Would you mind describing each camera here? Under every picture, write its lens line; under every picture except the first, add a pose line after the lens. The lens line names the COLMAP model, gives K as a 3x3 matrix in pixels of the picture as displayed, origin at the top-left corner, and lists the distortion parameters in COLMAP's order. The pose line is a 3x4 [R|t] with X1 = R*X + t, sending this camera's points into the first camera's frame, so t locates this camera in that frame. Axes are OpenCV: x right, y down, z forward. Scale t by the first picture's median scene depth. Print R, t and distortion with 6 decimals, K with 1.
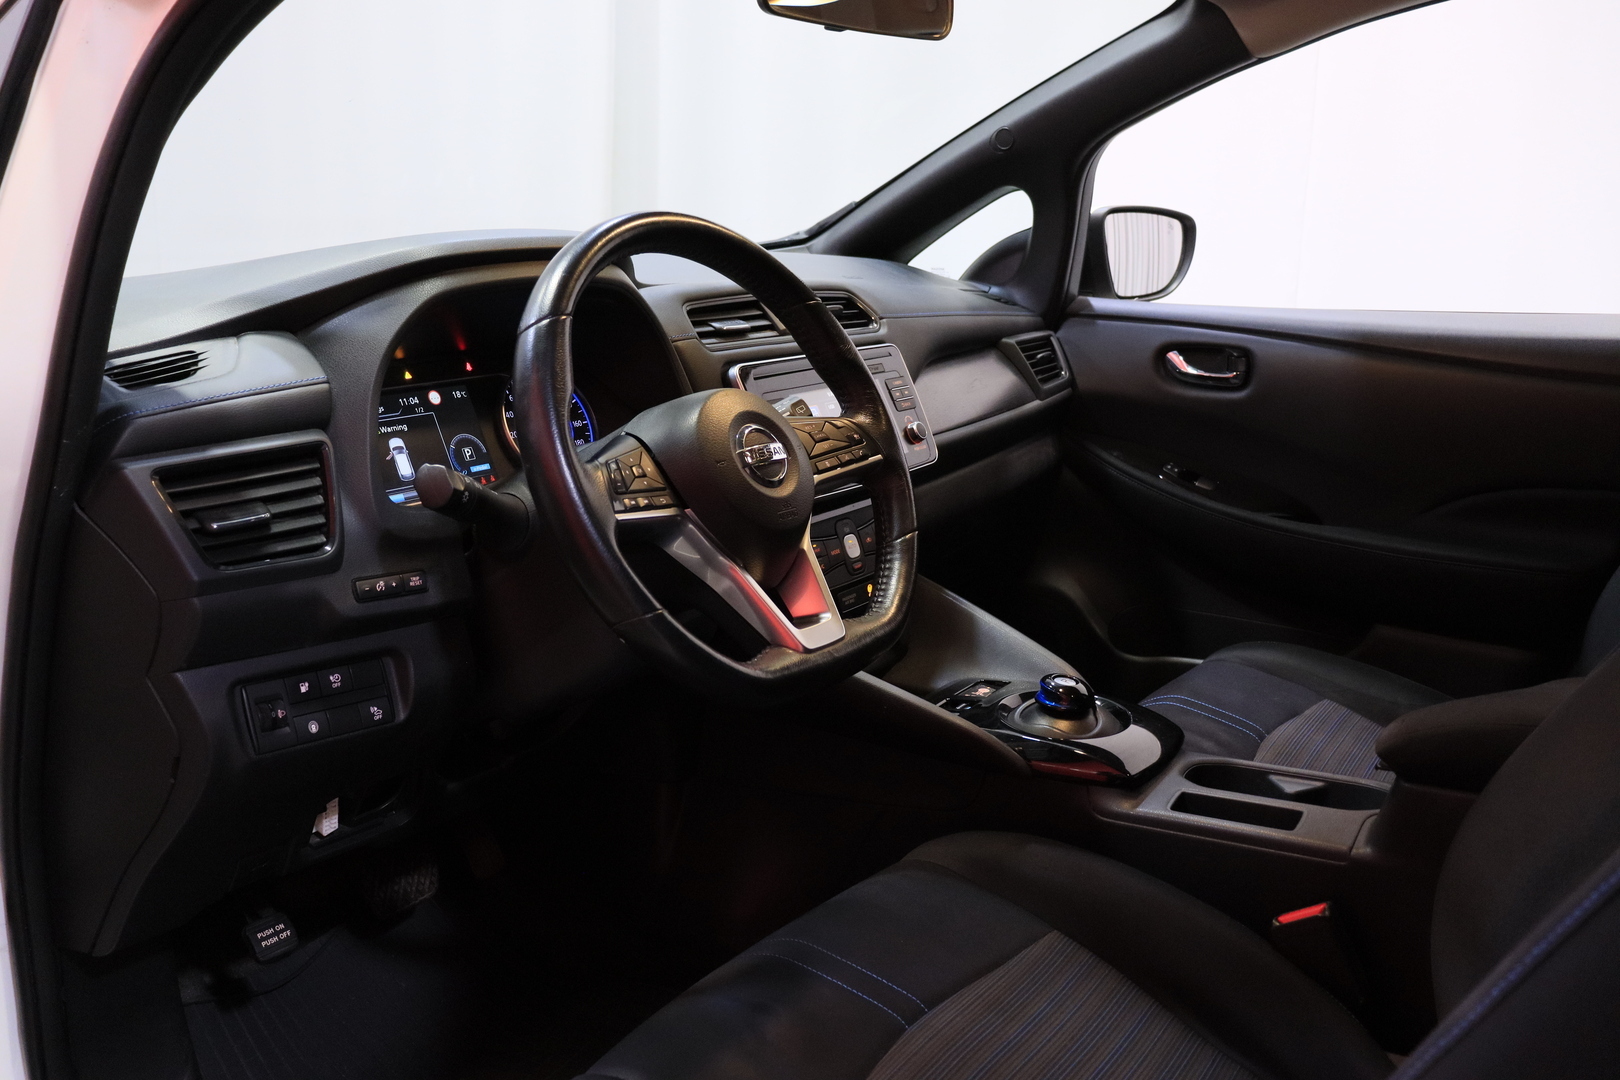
lens RADIAL K [[1321.1, 0, 809.5], [0, 1321.1, 528.7], [0, 0, 1]] dist [-0.149396, 0.065199]
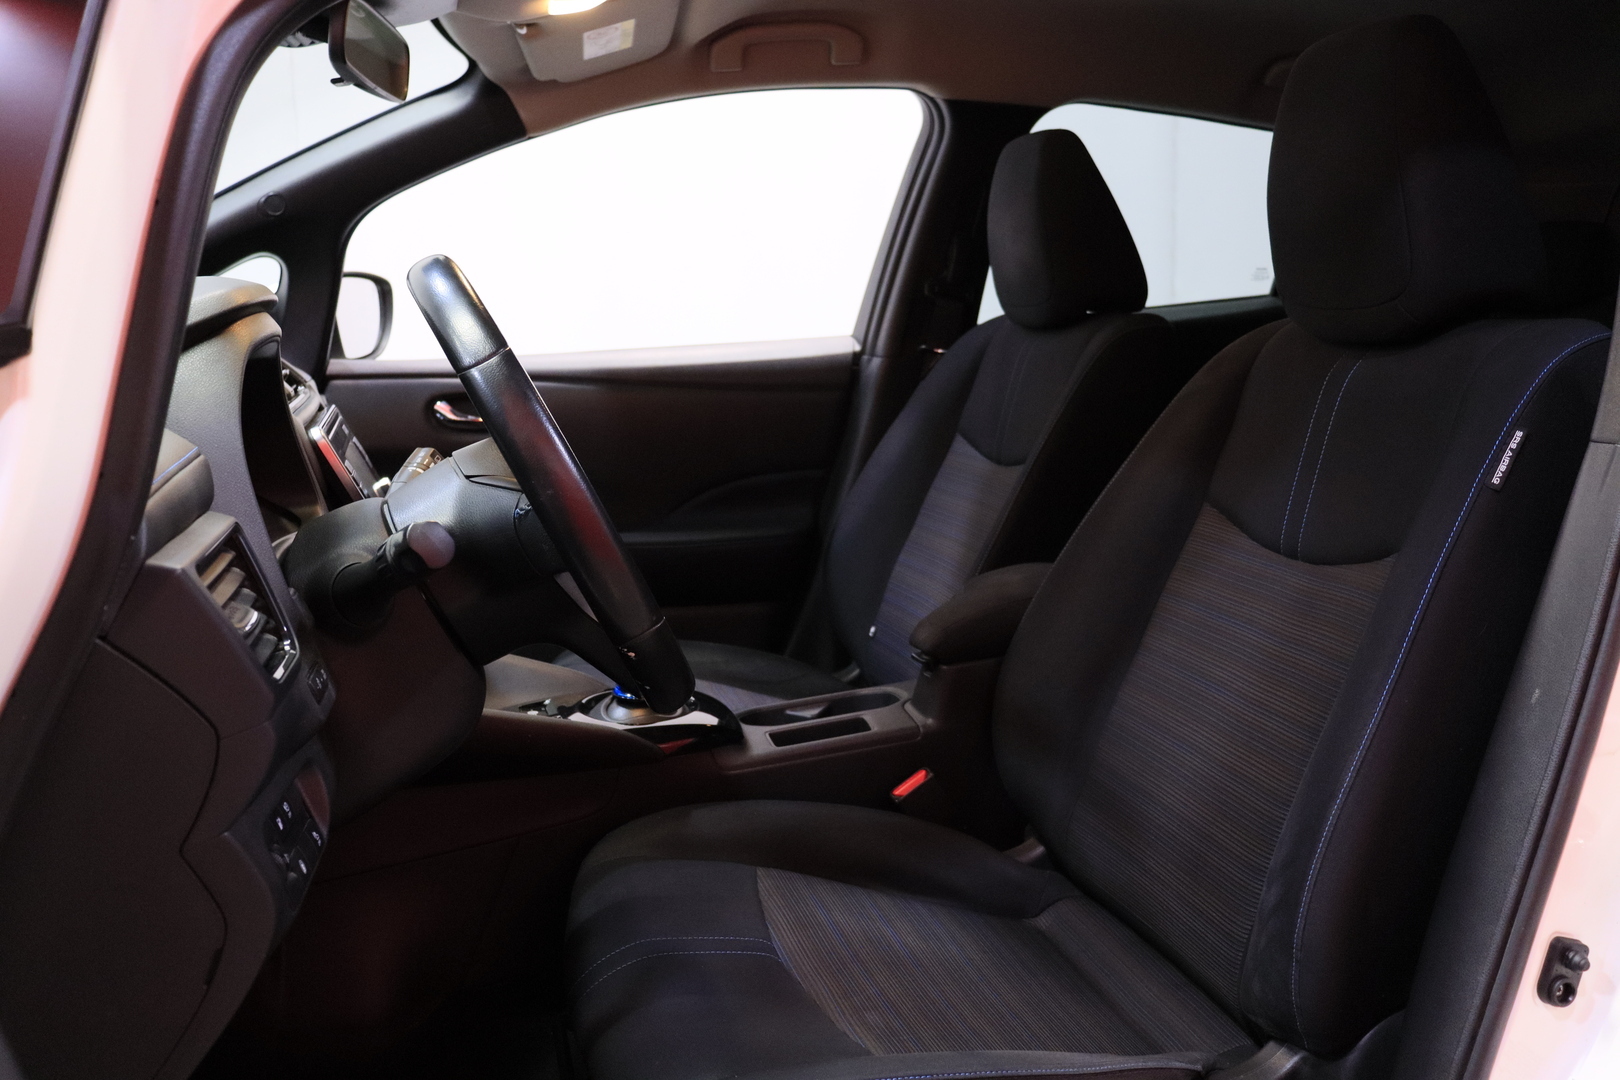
lens RADIAL K [[1321.1, 0, 806.6], [0, 1321.1, 540.0], [0, 0, 1]] dist [-0.149396, 0.065199]
pose [[0.619454, -0.154626, 0.769654, -0.417026], [0.181132, 0.982108, 0.051525, -0.025726], [-0.763851, 0.107491, 0.636378, 0.101221]]
